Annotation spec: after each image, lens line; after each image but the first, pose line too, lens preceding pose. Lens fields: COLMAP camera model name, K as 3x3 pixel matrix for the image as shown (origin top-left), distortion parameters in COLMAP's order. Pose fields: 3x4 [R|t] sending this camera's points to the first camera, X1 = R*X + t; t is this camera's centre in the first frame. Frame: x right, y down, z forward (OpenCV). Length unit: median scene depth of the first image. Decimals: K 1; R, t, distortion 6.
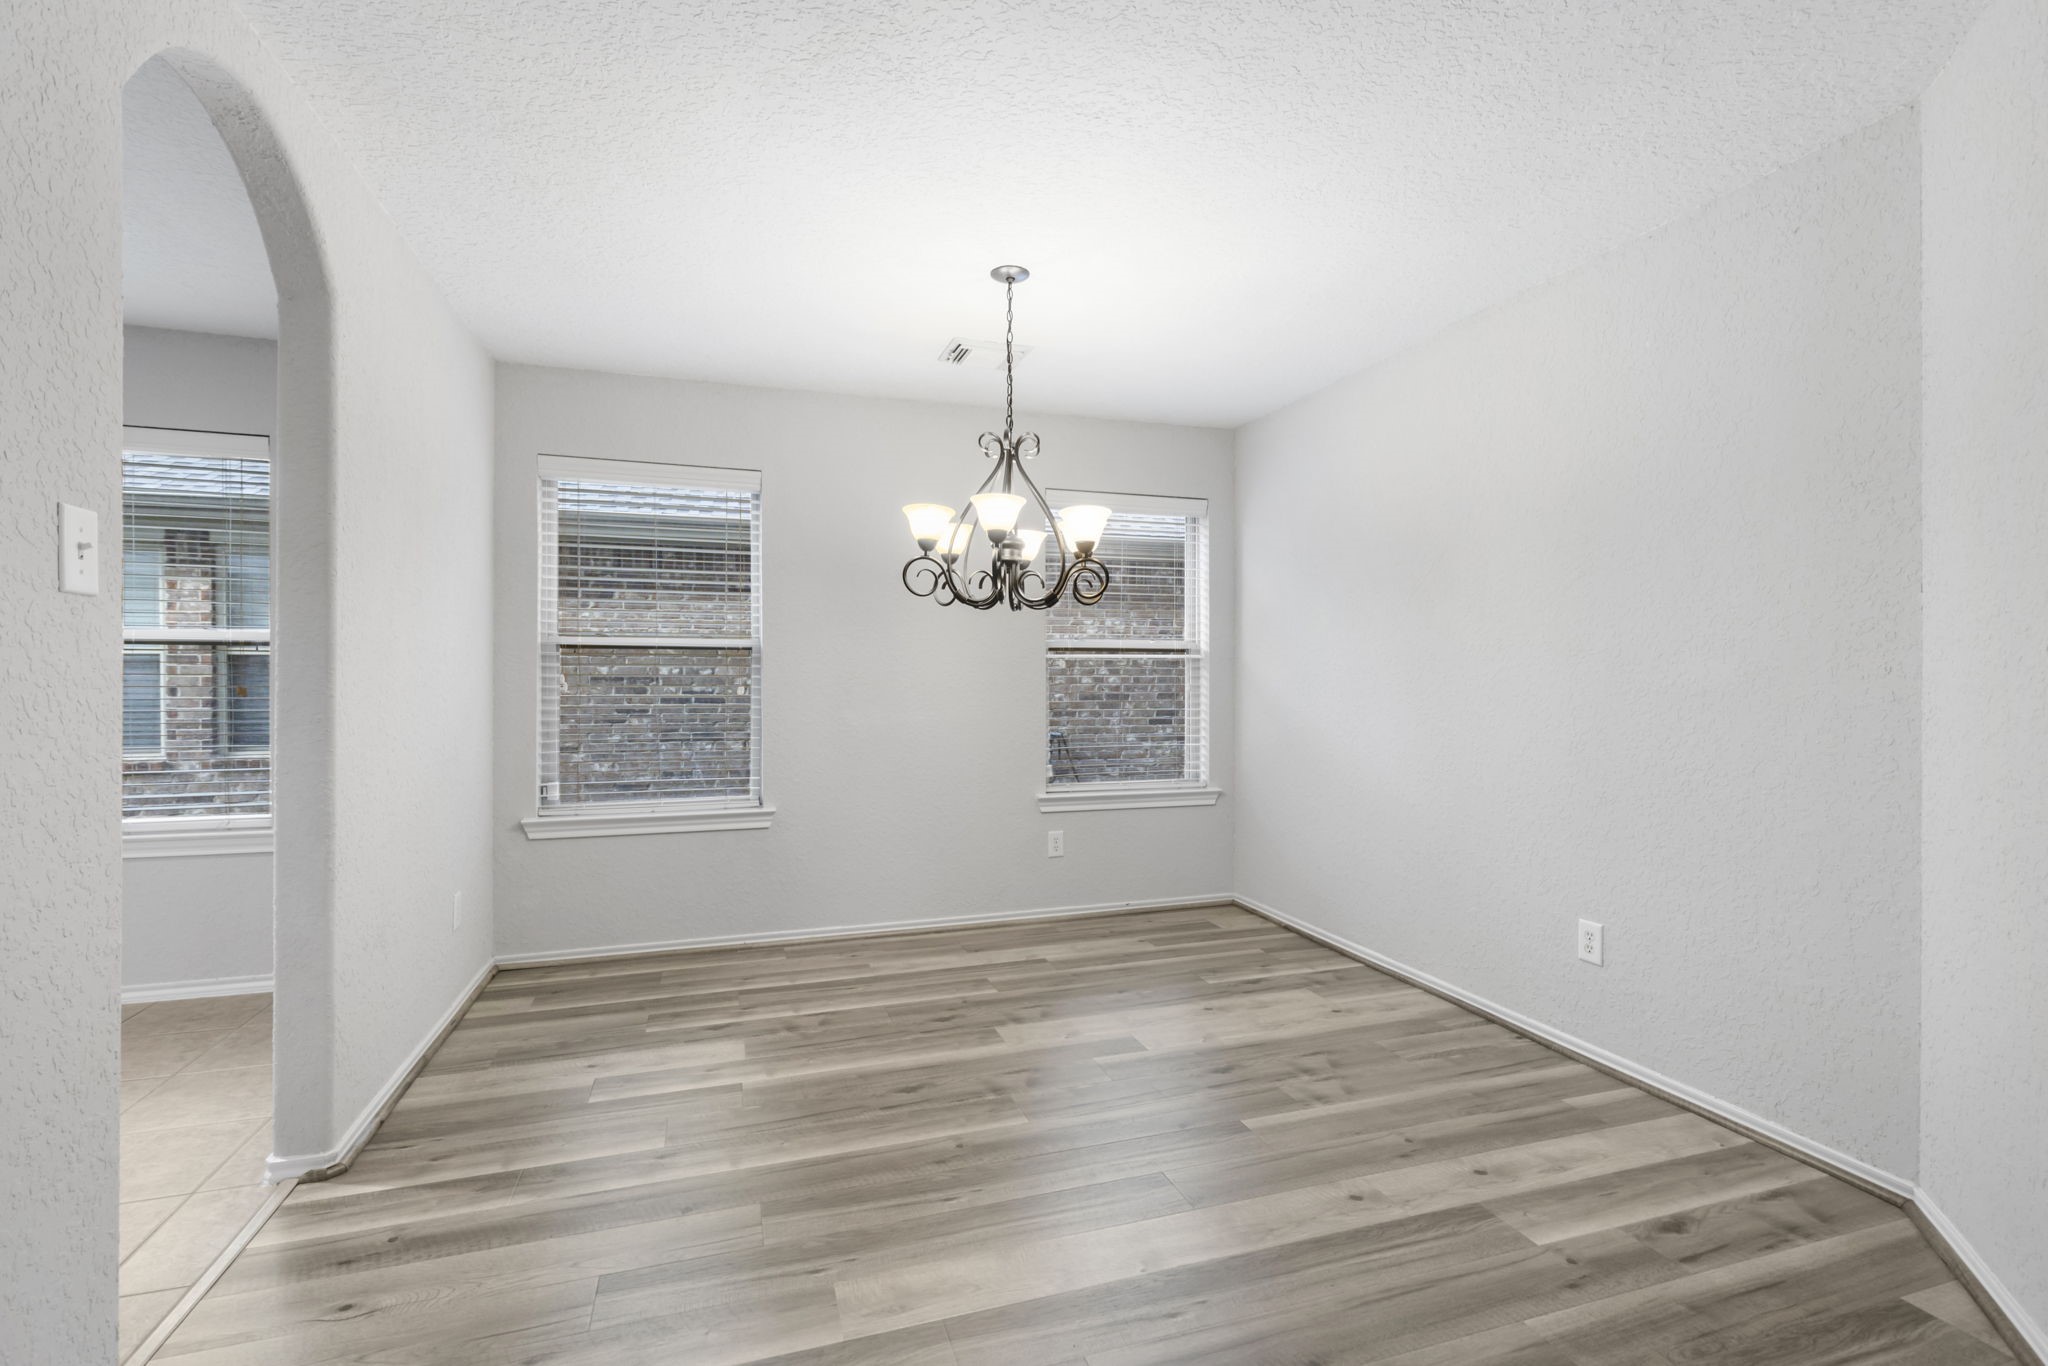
lens RADIAL K [[932.9, 0, 1037.8], [0, 932.9, 676.8], [0, 0, 1]] dist [0.011911, -0.001670]
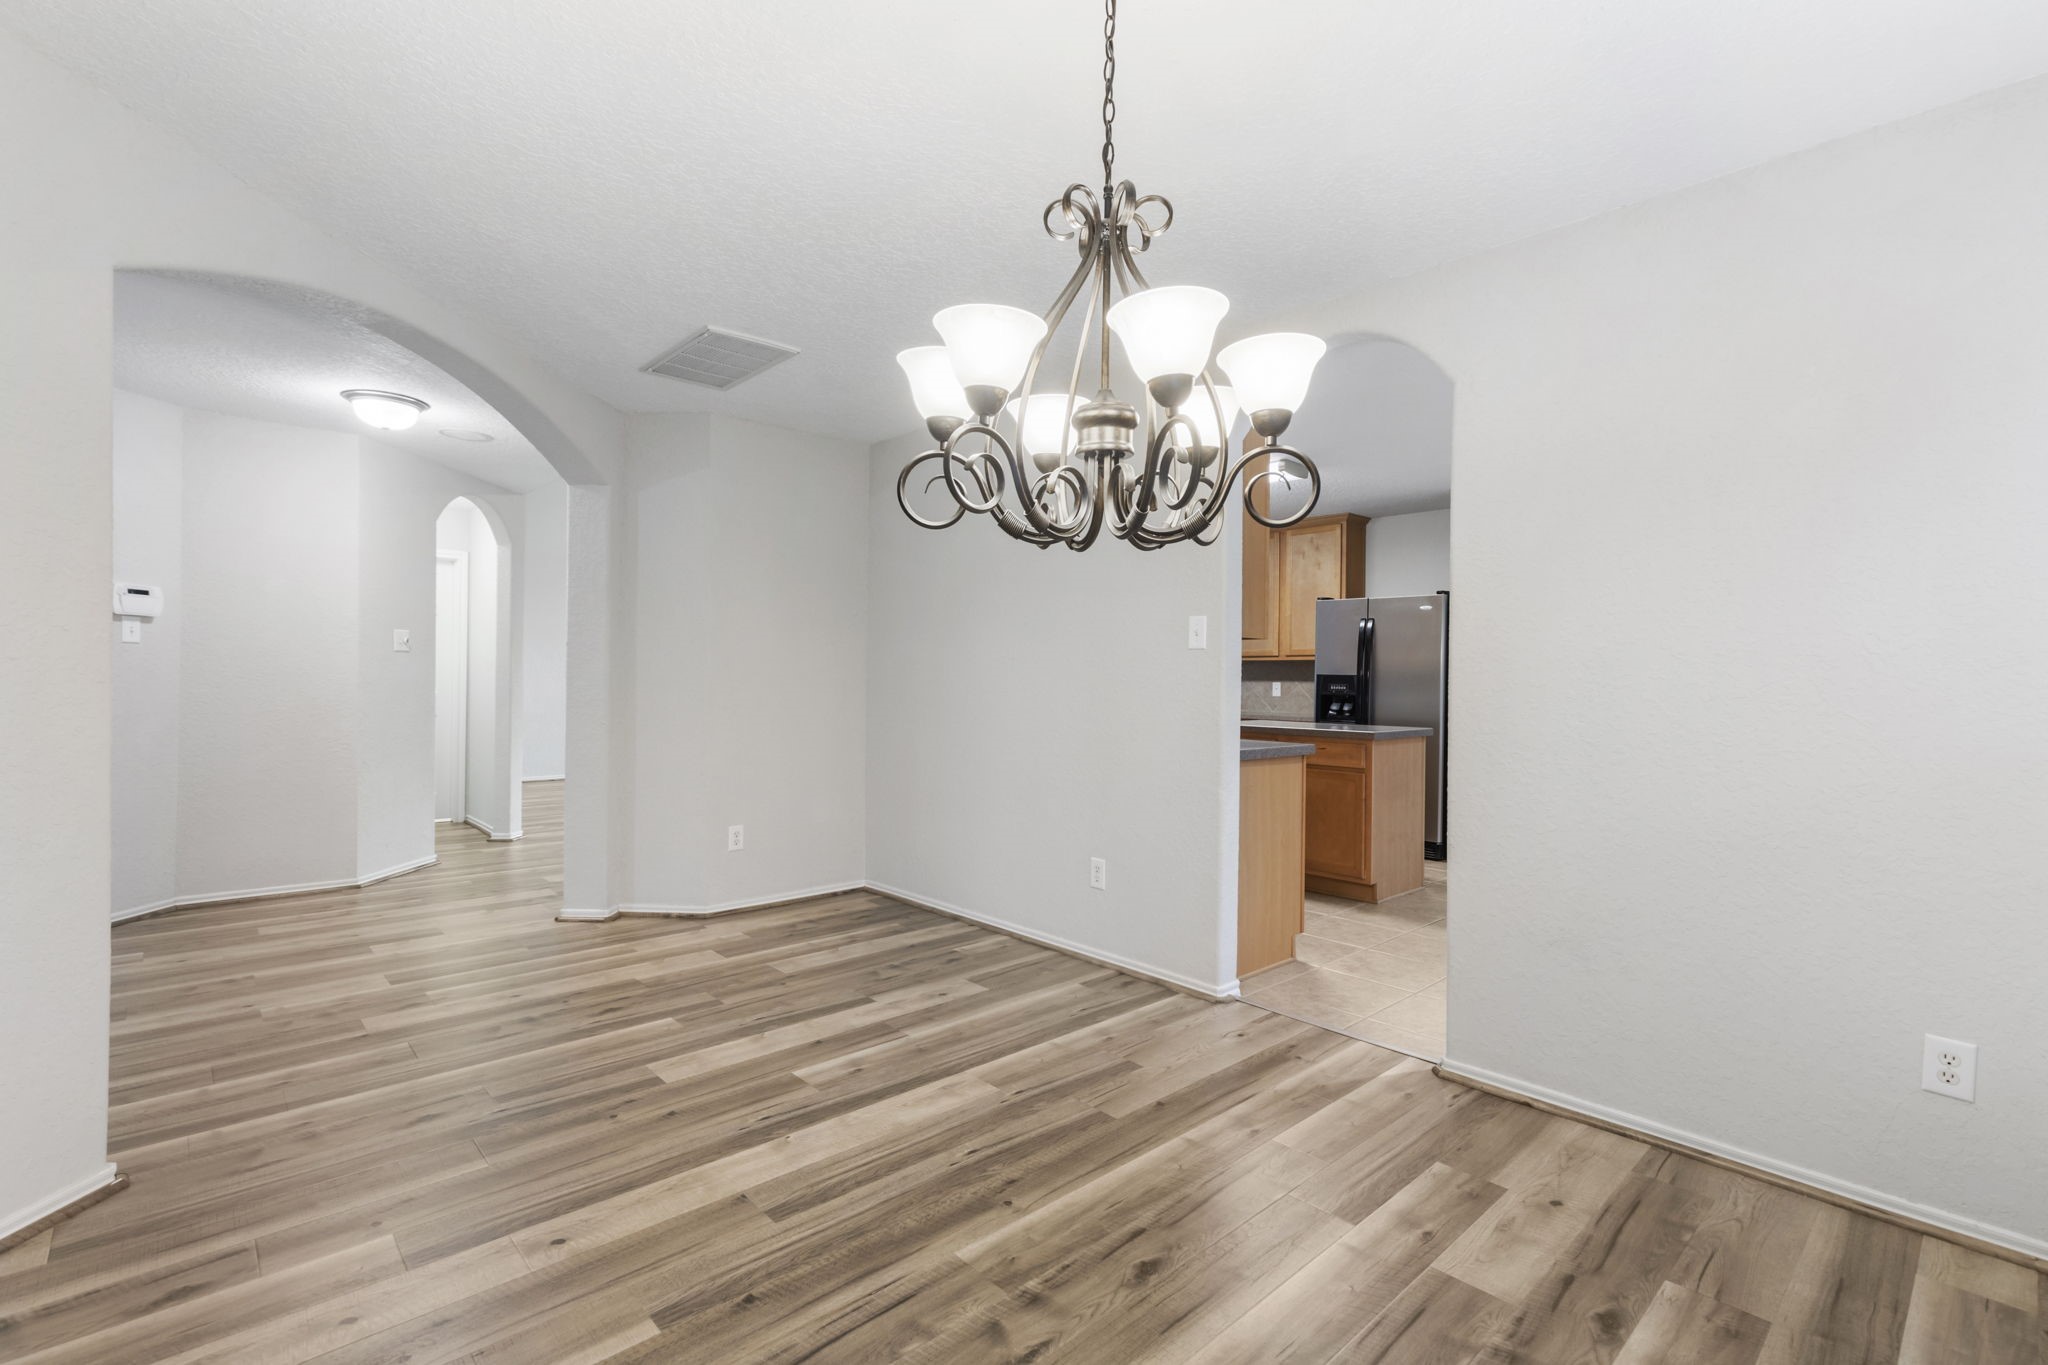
lens RADIAL K [[932.9, 0, 1028.8], [0, 932.9, 680.3], [0, 0, 1]] dist [0.011911, -0.001670]
pose [[-0.915166, -0.011282, -0.402919, 0.261584], [-0.013028, 0.999914, 0.001594, -0.001638], [0.402866, 0.006708, -0.915234, 1.796904]]
